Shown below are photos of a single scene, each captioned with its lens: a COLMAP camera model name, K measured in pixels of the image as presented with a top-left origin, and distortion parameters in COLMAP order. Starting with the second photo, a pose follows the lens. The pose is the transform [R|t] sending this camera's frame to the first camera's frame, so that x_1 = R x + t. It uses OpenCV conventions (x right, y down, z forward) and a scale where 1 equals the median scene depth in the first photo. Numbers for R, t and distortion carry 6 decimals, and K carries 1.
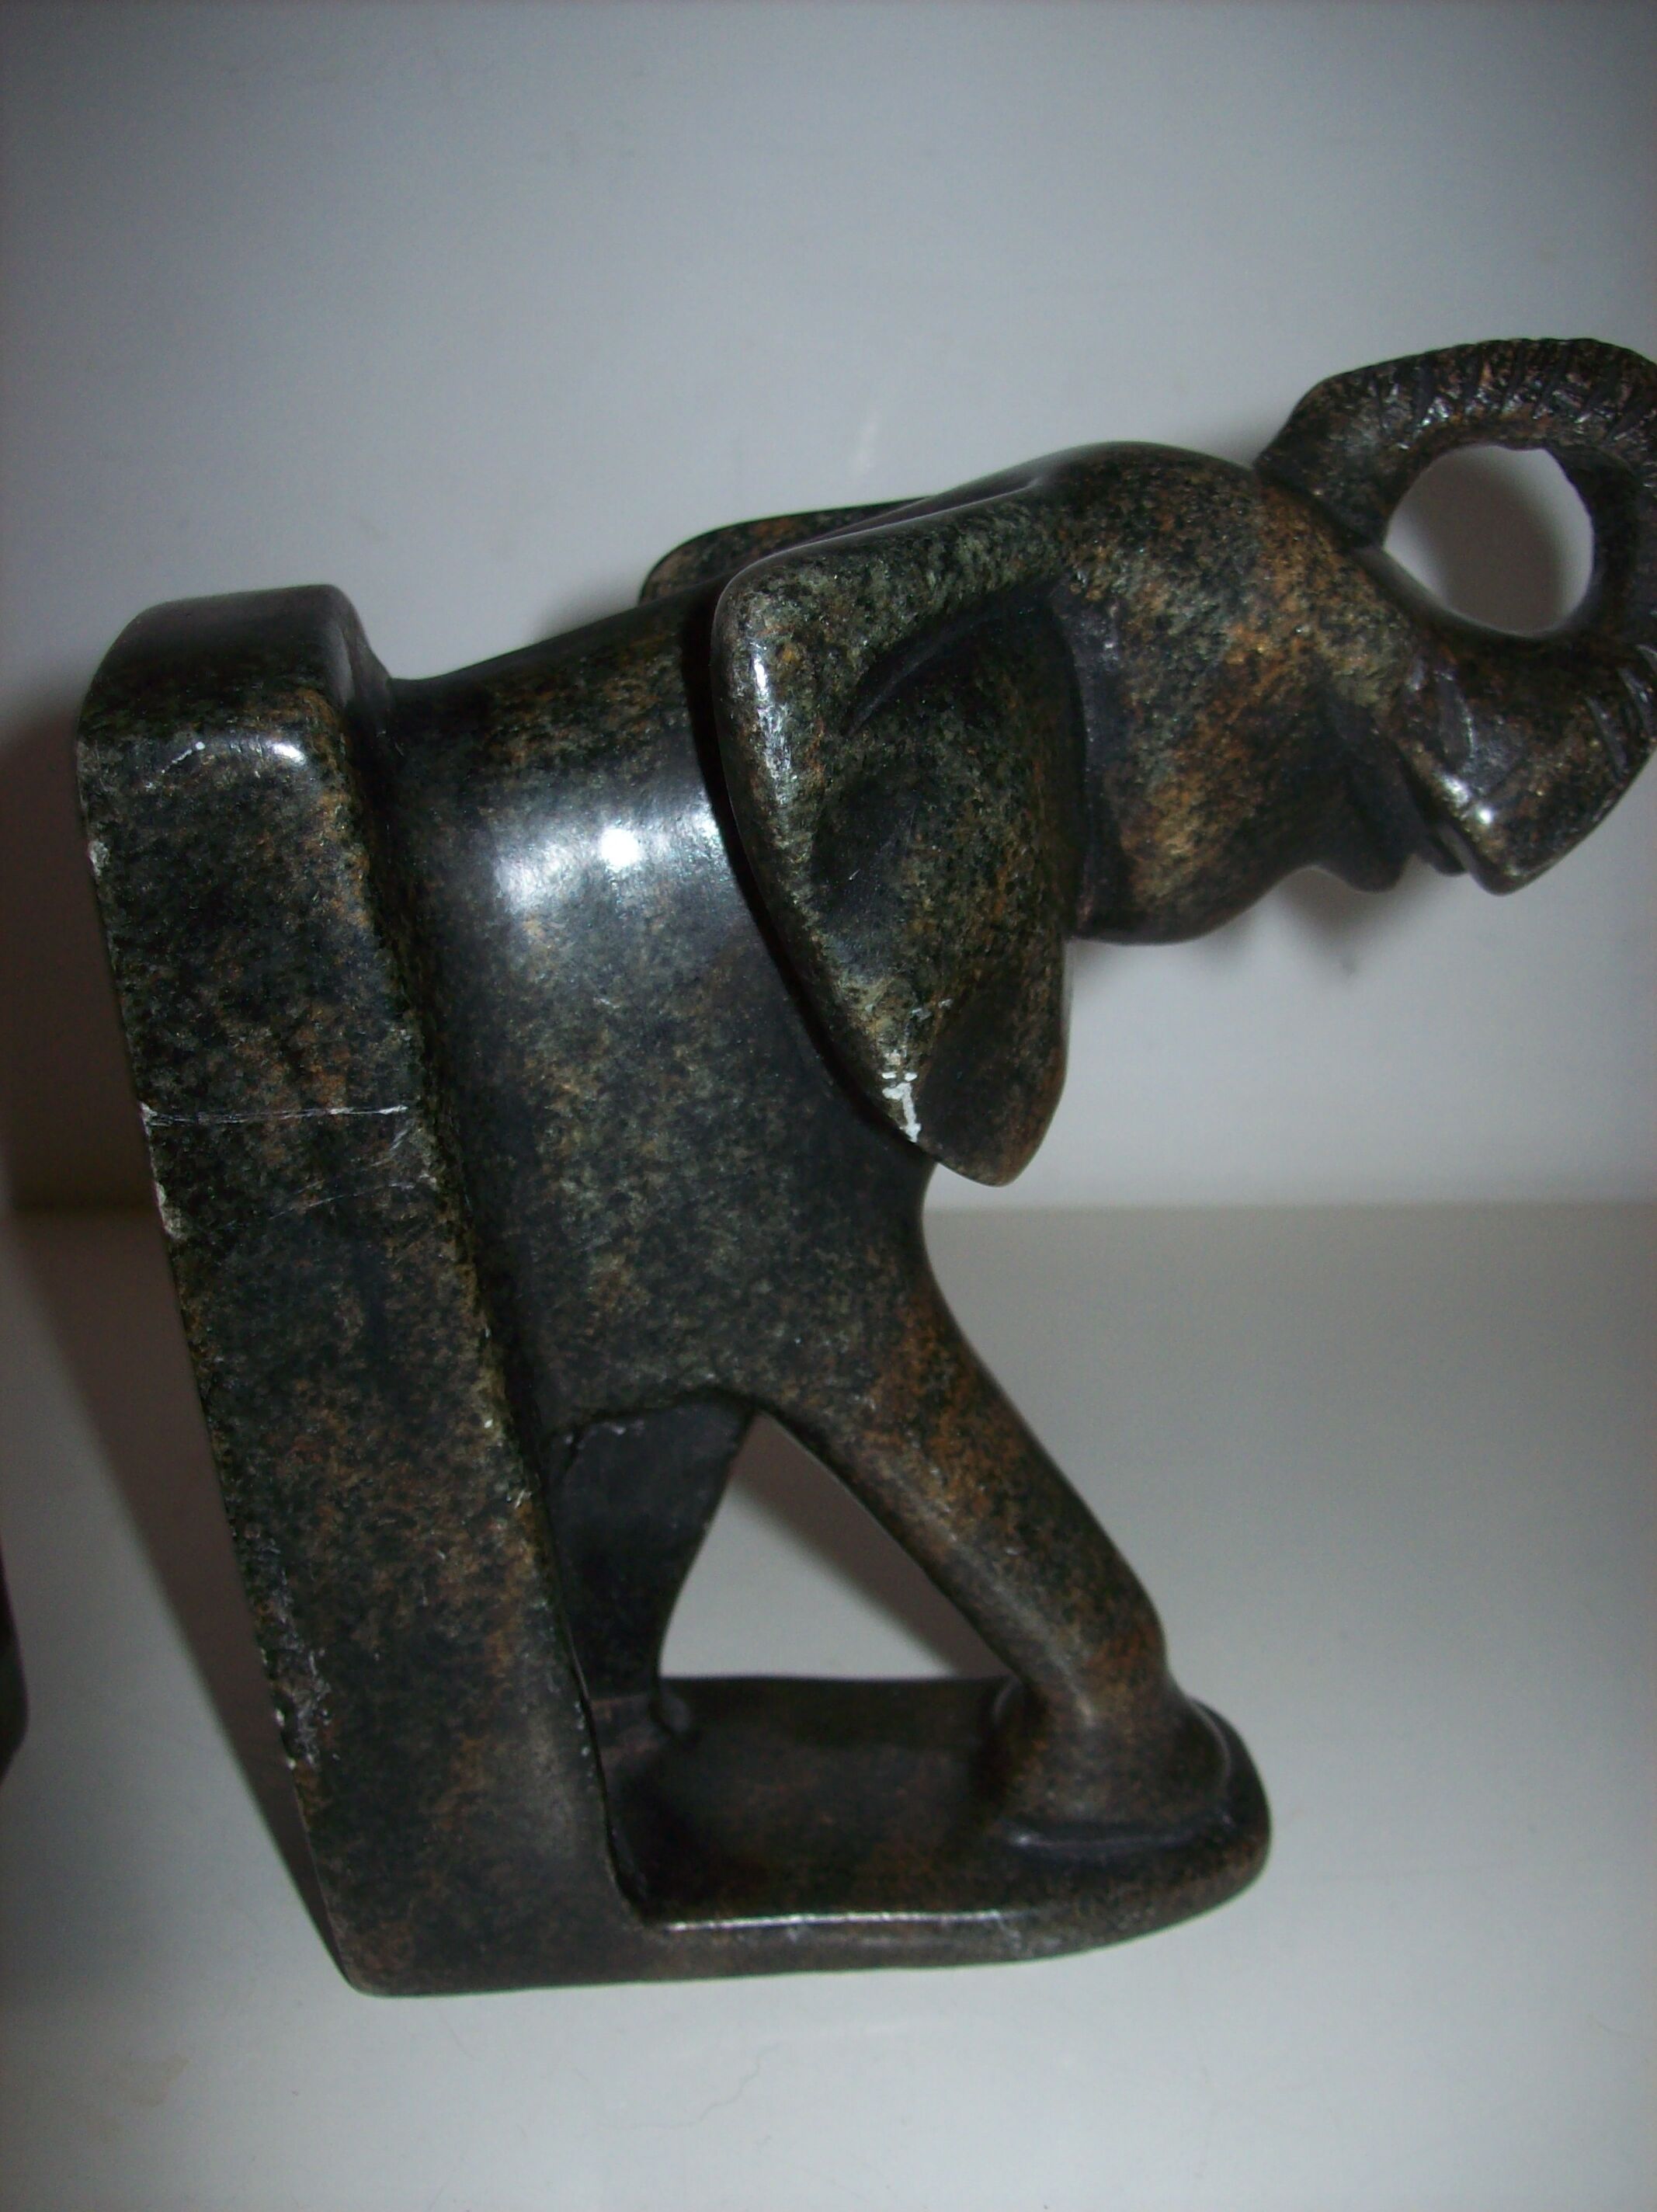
lens RADIAL K [[2311.4, 0, 785.6], [0, 2311.4, 1119.0], [0, 0, 1]] dist [-0.180114, 0.116667]
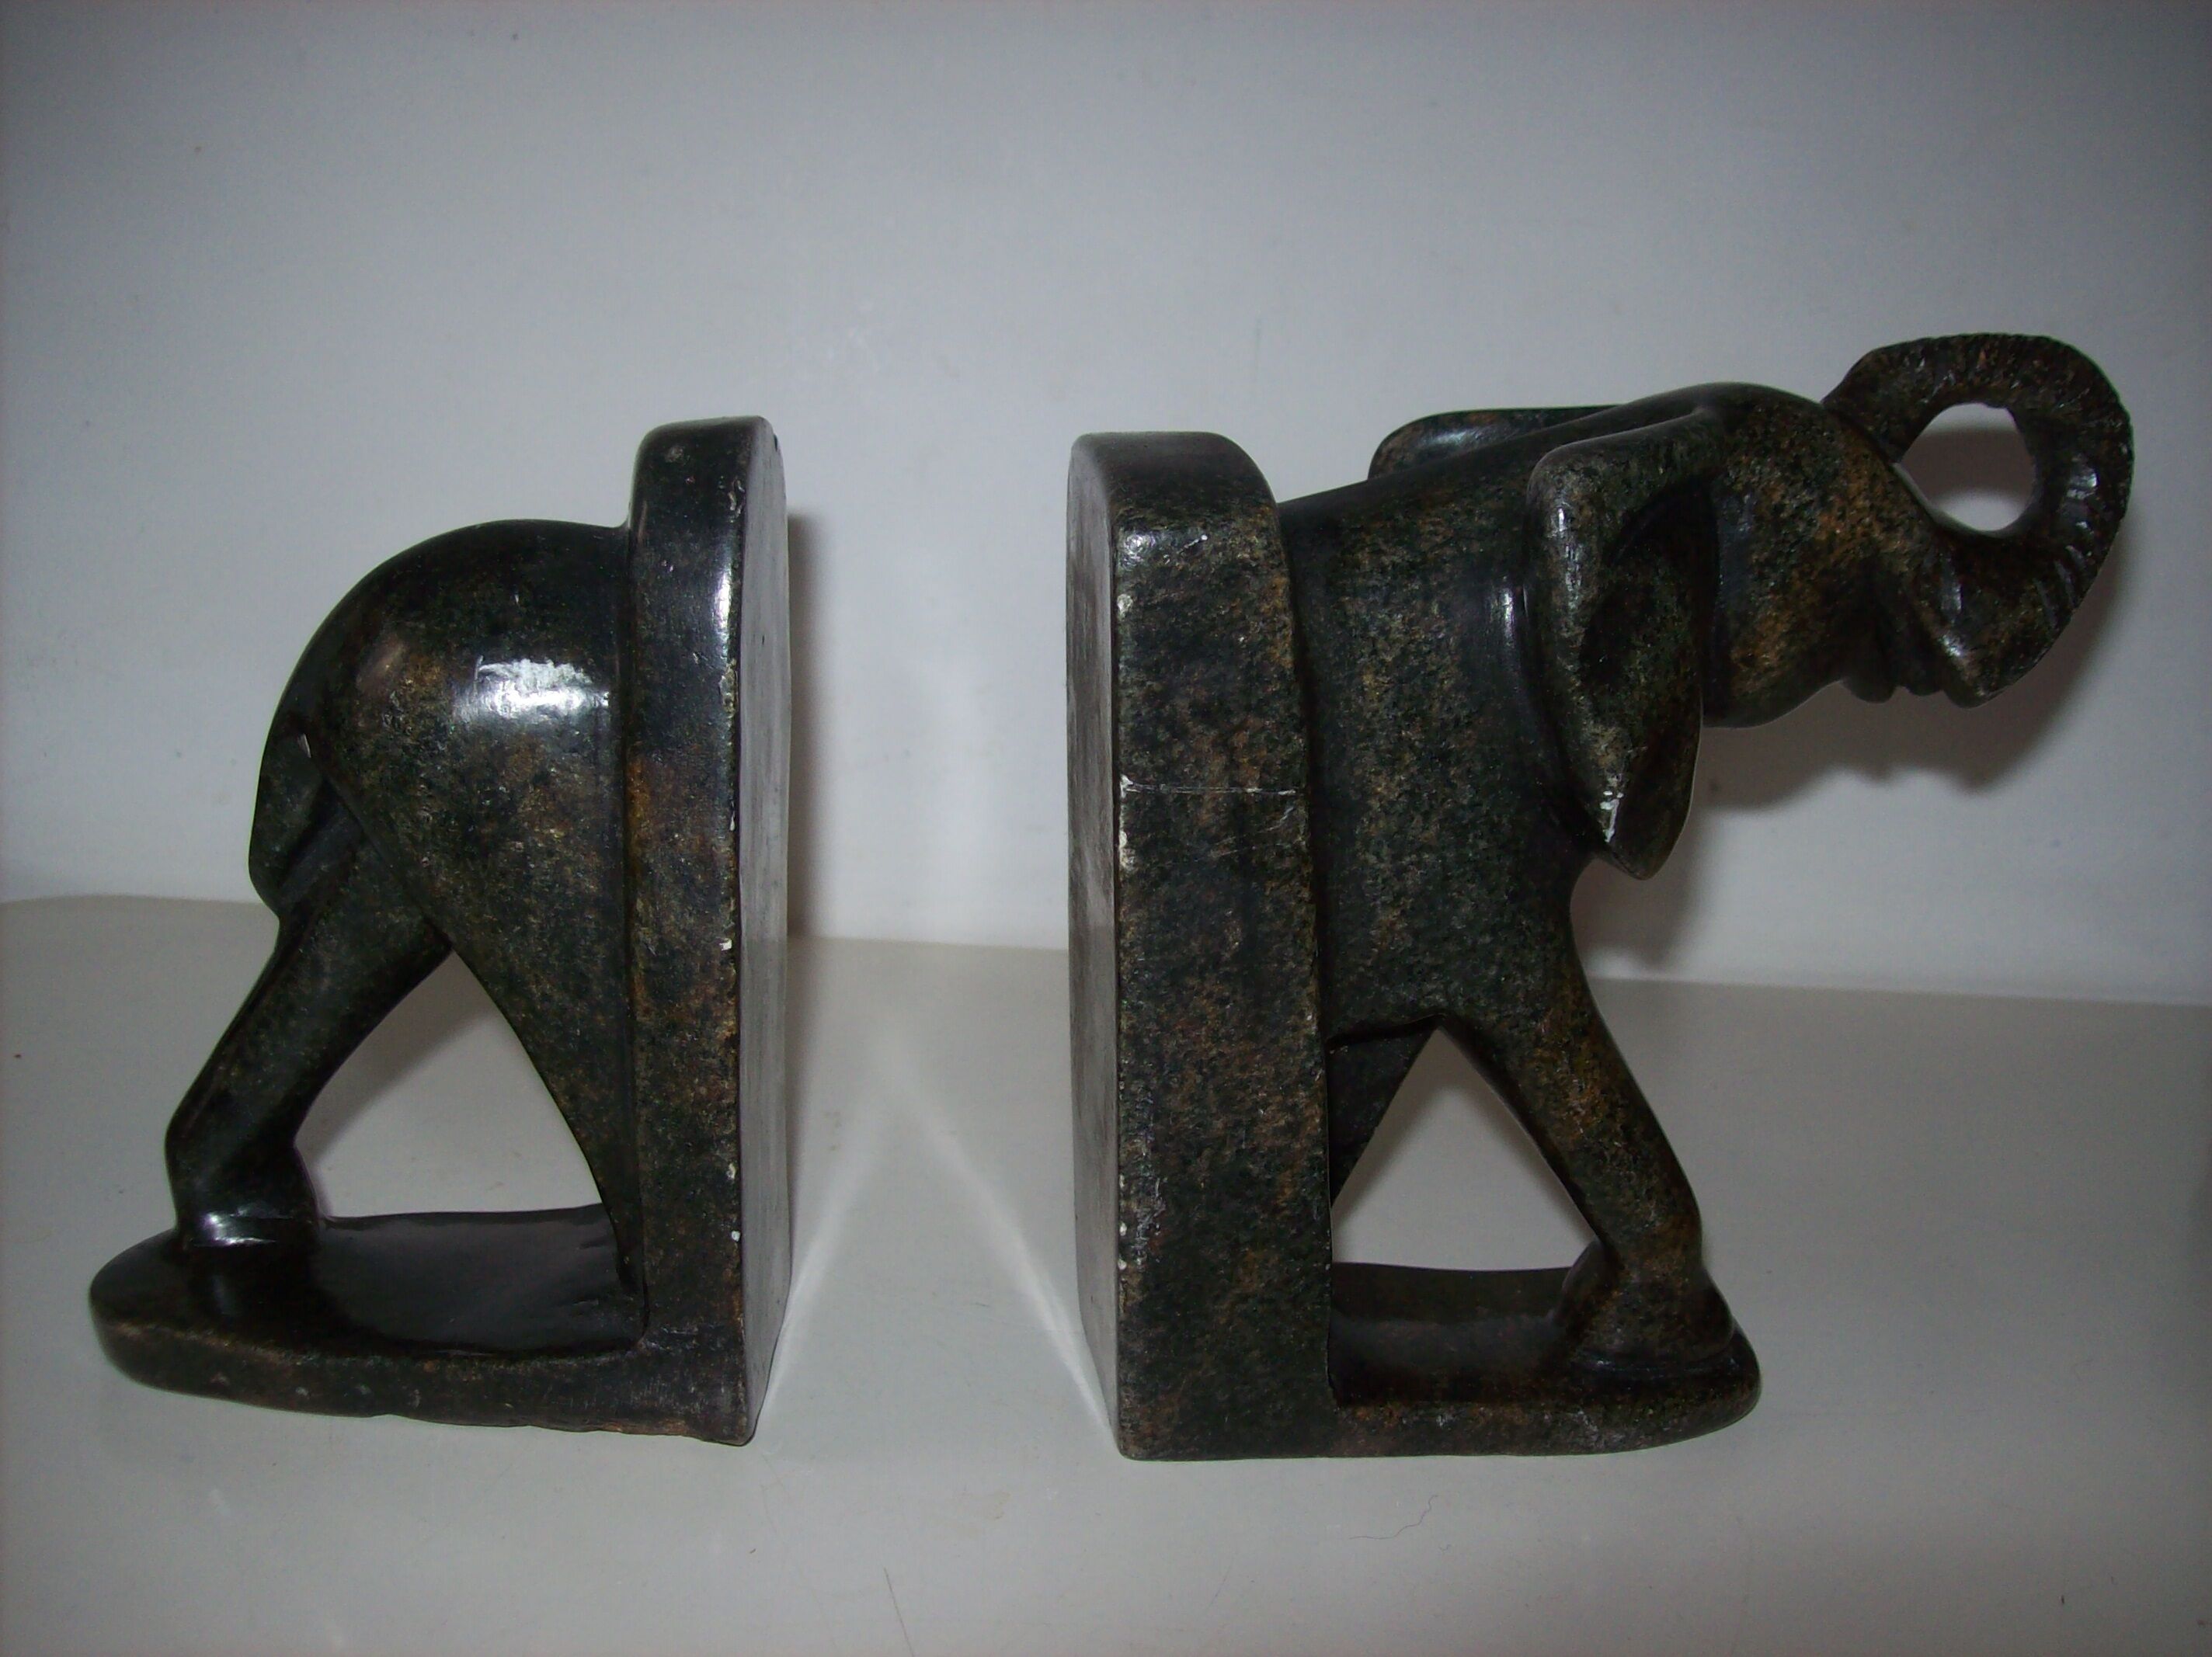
lens RADIAL K [[2311.4, 0, 1106.0], [0, 2311.4, 828.5], [0, 0, 1]] dist [-0.180114, 0.116667]
pose [[0.995475, 0.065971, 0.068396, -0.362177], [-0.062130, 0.996448, -0.056835, 0.103625], [-0.071903, 0.052329, 0.996038, -0.441018]]
